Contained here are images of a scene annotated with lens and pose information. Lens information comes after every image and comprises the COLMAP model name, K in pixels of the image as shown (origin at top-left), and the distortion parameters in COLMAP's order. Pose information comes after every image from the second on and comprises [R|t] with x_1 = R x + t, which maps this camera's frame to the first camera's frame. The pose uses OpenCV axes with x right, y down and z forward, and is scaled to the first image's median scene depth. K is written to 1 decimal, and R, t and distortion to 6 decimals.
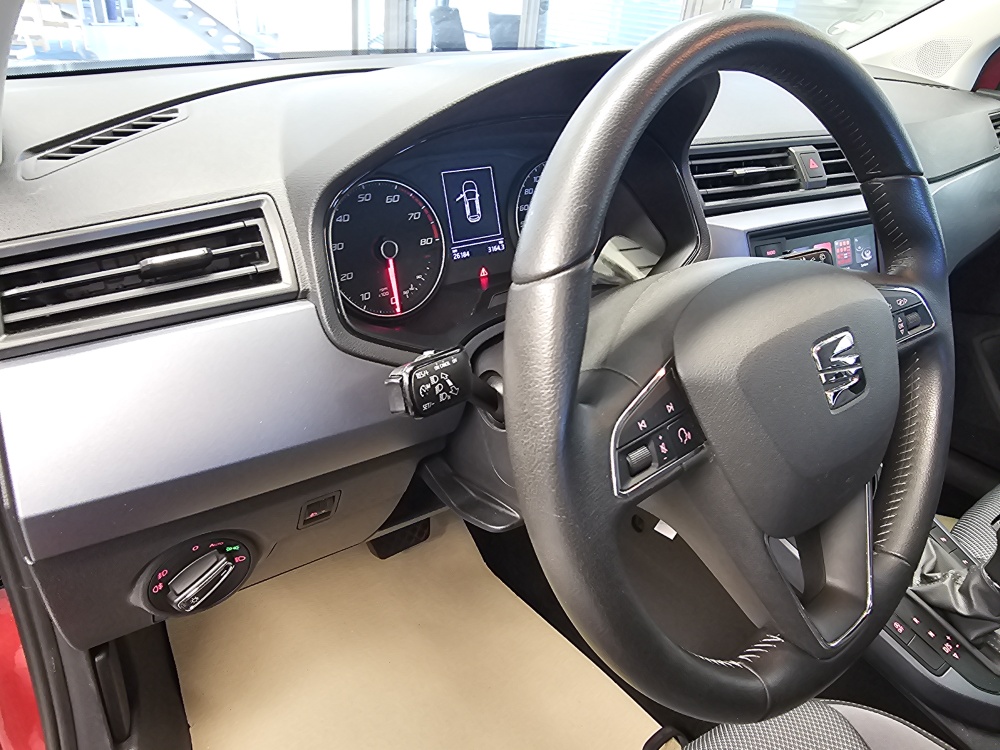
lens RADIAL K [[673.1, 0, 465.3], [0, 673.1, 372.8], [0, 0, 1]] dist [0.018746, -0.010044]
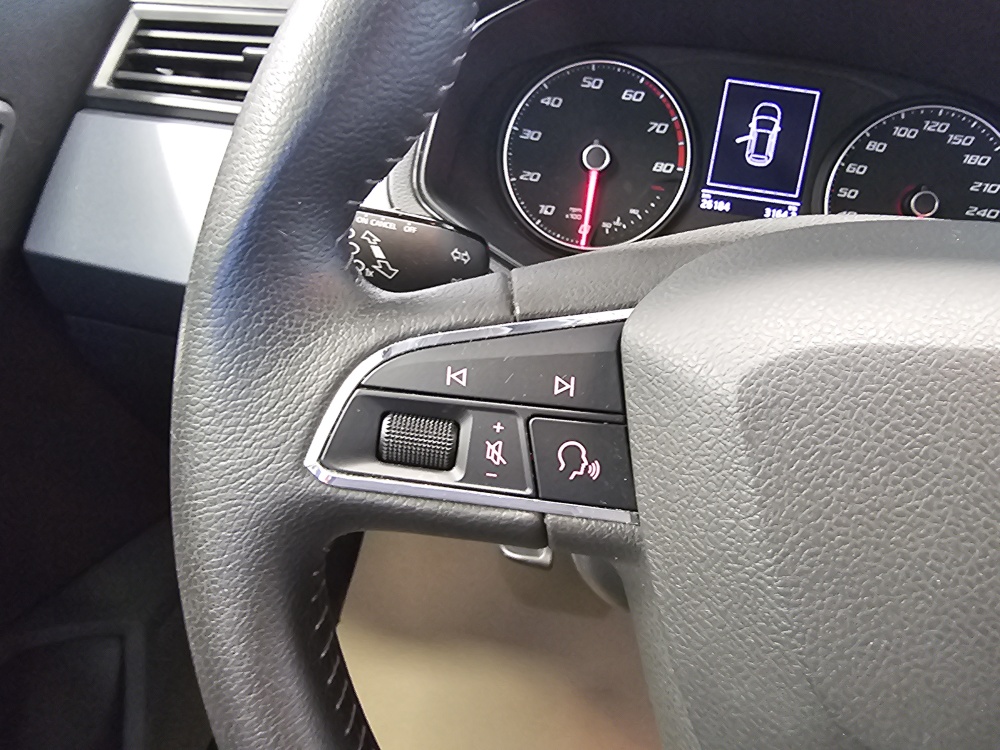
lens RADIAL K [[691.8, 0, 495.4], [0, 691.8, 372.1], [0, 0, 1]] dist [-0.013086, 0.003117]
pose [[0.734115, 0.366064, -0.571901, 0.298142], [-0.395898, 0.915019, 0.077498, 0.014801], [0.551670, 0.169522, 0.816653, 0.338328]]
